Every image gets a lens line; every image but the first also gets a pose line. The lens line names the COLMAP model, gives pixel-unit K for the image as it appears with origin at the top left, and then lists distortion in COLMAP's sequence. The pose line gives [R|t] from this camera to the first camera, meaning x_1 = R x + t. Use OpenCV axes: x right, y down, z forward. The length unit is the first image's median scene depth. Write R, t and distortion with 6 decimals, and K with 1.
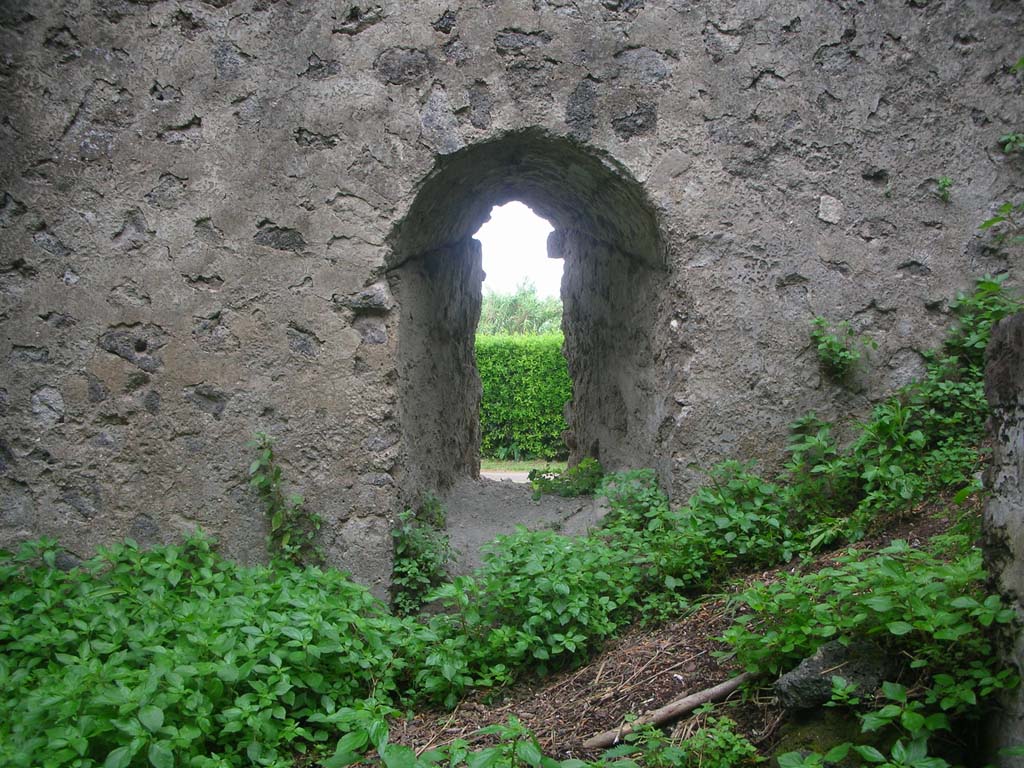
lens RADIAL K [[1054.0, 0, 512.0], [0, 1054.0, 384.0], [0, 0, 1]] dist [-0.195704, 0.133400]
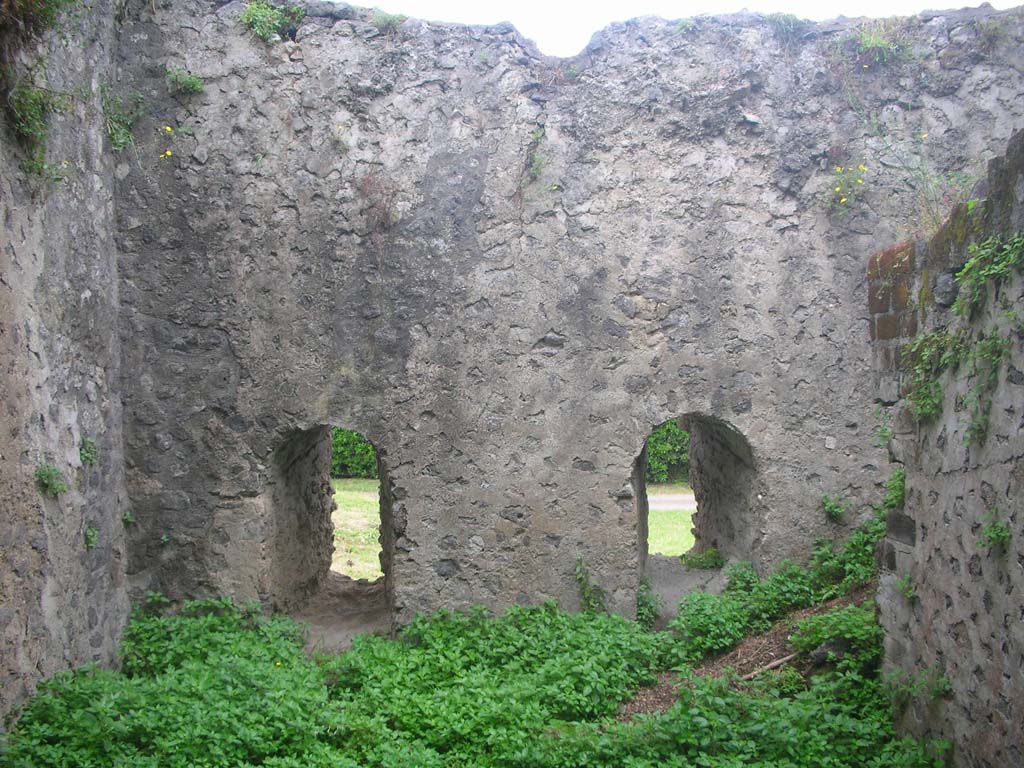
lens RADIAL K [[1054.0, 0, 512.0], [0, 1054.0, 384.0], [0, 0, 1]] dist [-0.195704, 0.133400]
pose [[0.999470, -0.025250, -0.020540, -0.325082], [0.025327, 0.999673, 0.003495, -0.325157], [0.020445, -0.004013, 0.999783, -1.233475]]
